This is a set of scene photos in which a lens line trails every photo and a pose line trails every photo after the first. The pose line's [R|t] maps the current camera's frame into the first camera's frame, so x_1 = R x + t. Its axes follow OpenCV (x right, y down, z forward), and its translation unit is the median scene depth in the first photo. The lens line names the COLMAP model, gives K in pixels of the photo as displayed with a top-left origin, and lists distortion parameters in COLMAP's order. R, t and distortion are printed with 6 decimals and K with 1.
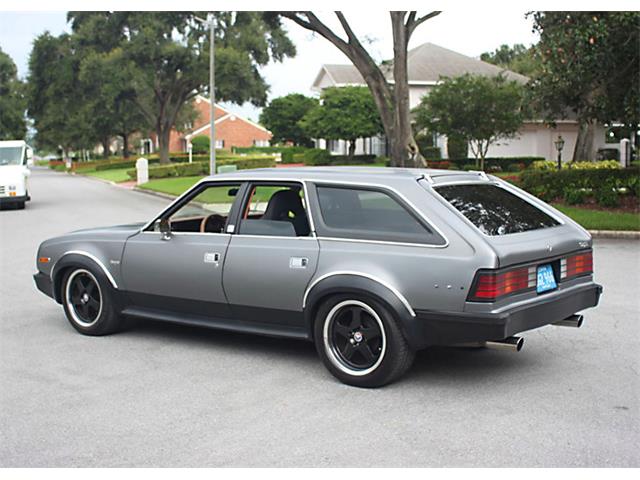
lens RADIAL K [[895.8, 0, 320.0], [0, 895.8, 240.0], [0, 0, 1]] dist [-0.051069, -0.033288]
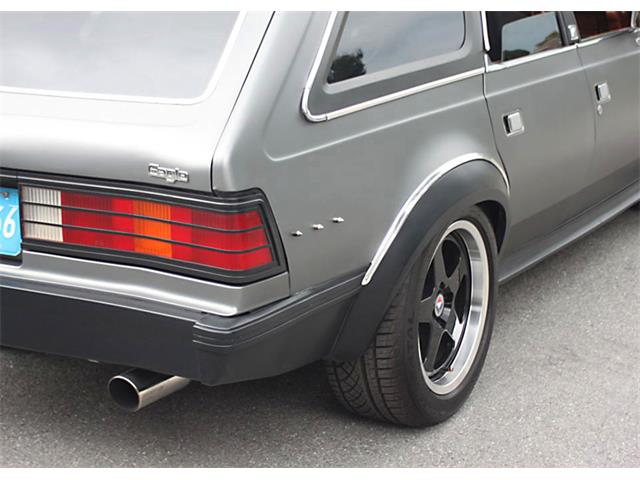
lens RADIAL K [[1381.5, 0, 320.0], [0, 1381.5, 240.0], [0, 0, 1]] dist [0.100989, 0.333698]
pose [[0.133232, 0.254304, -0.957903, 0.671006], [-0.083837, 0.965947, 0.244779, -0.082826], [0.987533, 0.047695, 0.150015, 0.852956]]
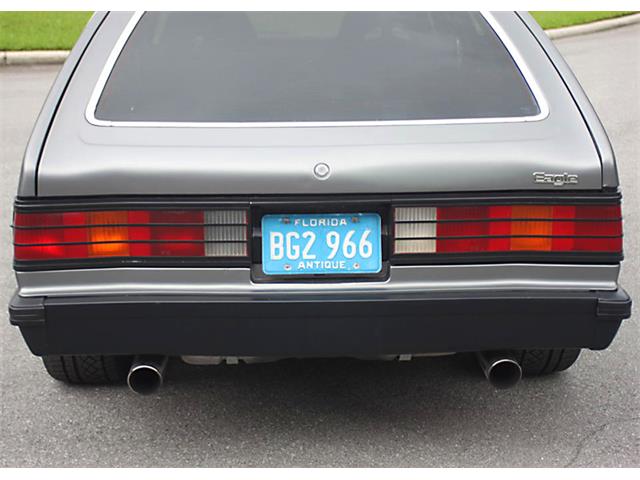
lens RADIAL K [[1201.0, 0, 320.0], [0, 1201.0, 240.0], [0, 0, 1]] dist [0.023590, 0.142574]
pose [[0.643759, 0.189695, -0.741343, 0.528835], [-0.069840, 0.979309, 0.189939, -0.050548], [0.762035, -0.070499, 0.643687, 0.523530]]
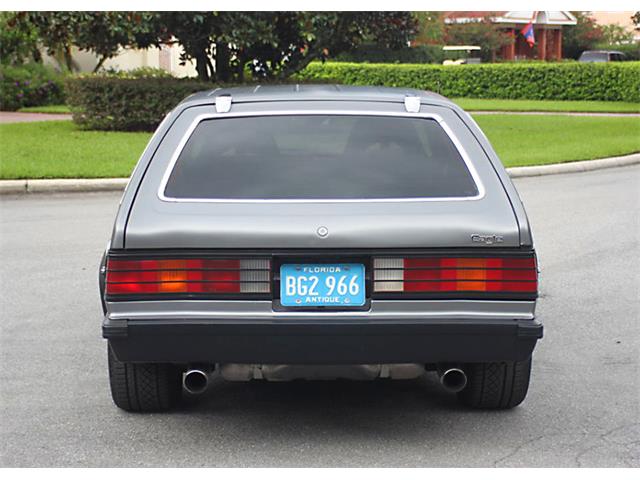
lens RADIAL K [[1381.5, 0, 320.0], [0, 1381.5, 240.0], [0, 0, 1]] dist [0.100989, 0.333698]
pose [[0.626433, 0.100937, -0.772912, 0.752536], [-0.072194, 0.994831, 0.071406, -0.039542], [0.776125, 0.011069, 0.630482, 0.355197]]
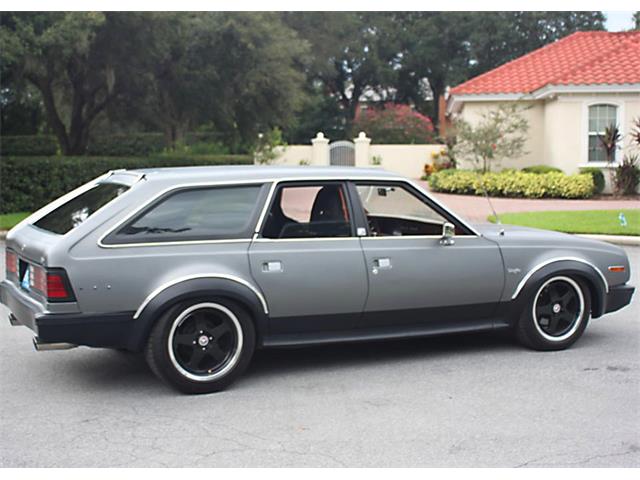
lens RADIAL K [[992.1, 0, 320.0], [0, 992.1, 240.0], [0, 0, 1]] dist [-0.042511, 0.005533]
pose [[-0.444432, 0.083592, -0.891904, 0.883783], [-0.080459, 0.987888, 0.132680, -0.139333], [0.892192, 0.130729, -0.432323, 1.426649]]
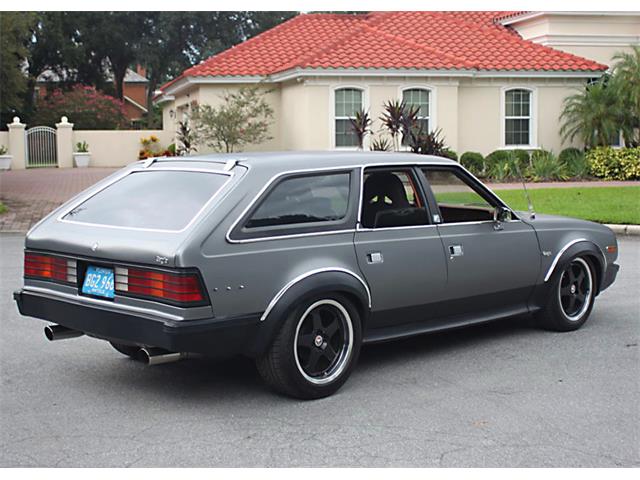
lens RADIAL K [[1054.7, 0, 320.0], [0, 1054.7, 240.0], [0, 0, 1]] dist [-0.023067, 0.013084]
pose [[-0.122567, 0.100678, -0.987340, 0.992464], [-0.088537, 0.989766, 0.111916, -0.105145], [0.988503, 0.101133, -0.112399, 1.066268]]
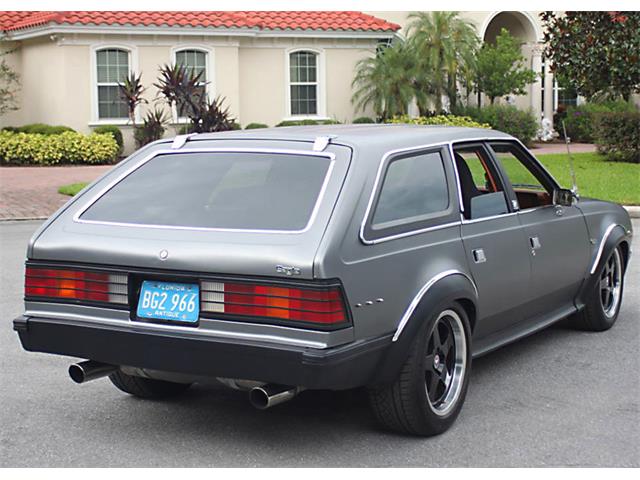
lens RADIAL K [[1201.0, 0, 320.0], [0, 1201.0, 240.0], [0, 0, 1]] dist [0.023590, 0.142574]
pose [[0.136605, 0.113800, -0.984067, 0.907039], [-0.083938, 0.991137, 0.102966, -0.081439], [0.987063, 0.068535, 0.144946, 0.789995]]
